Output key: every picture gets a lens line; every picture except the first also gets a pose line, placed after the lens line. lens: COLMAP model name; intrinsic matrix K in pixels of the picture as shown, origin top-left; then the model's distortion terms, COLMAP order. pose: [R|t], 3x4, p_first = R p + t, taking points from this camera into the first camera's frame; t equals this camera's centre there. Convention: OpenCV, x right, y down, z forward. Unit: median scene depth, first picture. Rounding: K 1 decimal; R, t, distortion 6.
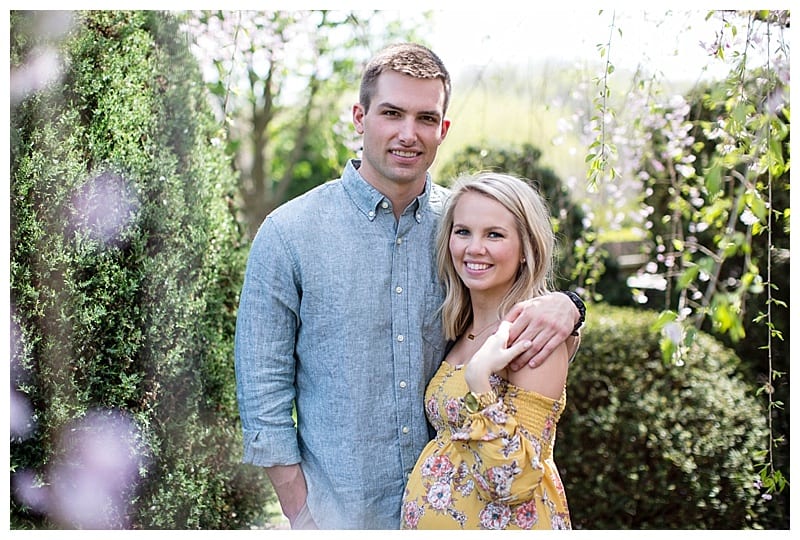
lens RADIAL K [[1097.6, 0, 400.0], [0, 1097.6, 270.0], [0, 0, 1]] dist [0.027434, -0.042249]
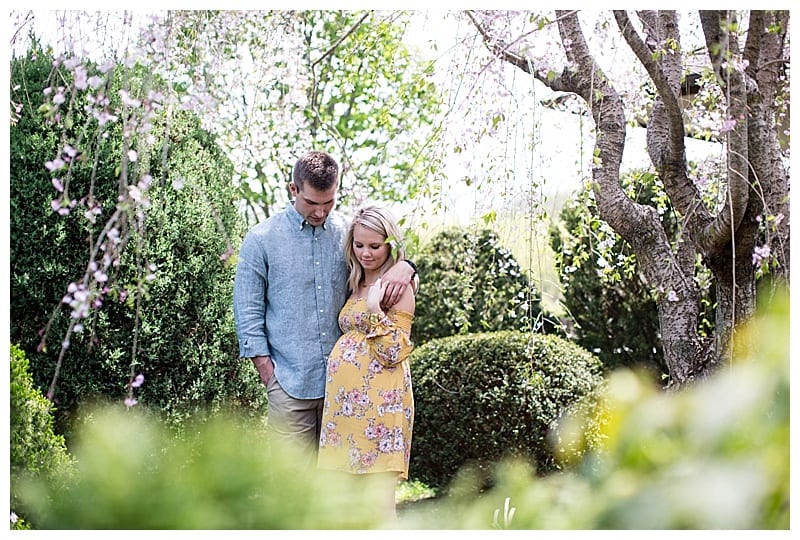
lens RADIAL K [[1097.6, 0, 400.0], [0, 1097.6, 270.0], [0, 0, 1]] dist [0.027434, -0.042249]
pose [[0.998539, -0.010209, -0.053066, 0.219332], [0.003844, 0.992923, -0.118694, 0.235755], [0.053902, 0.118316, 0.991512, -0.828375]]
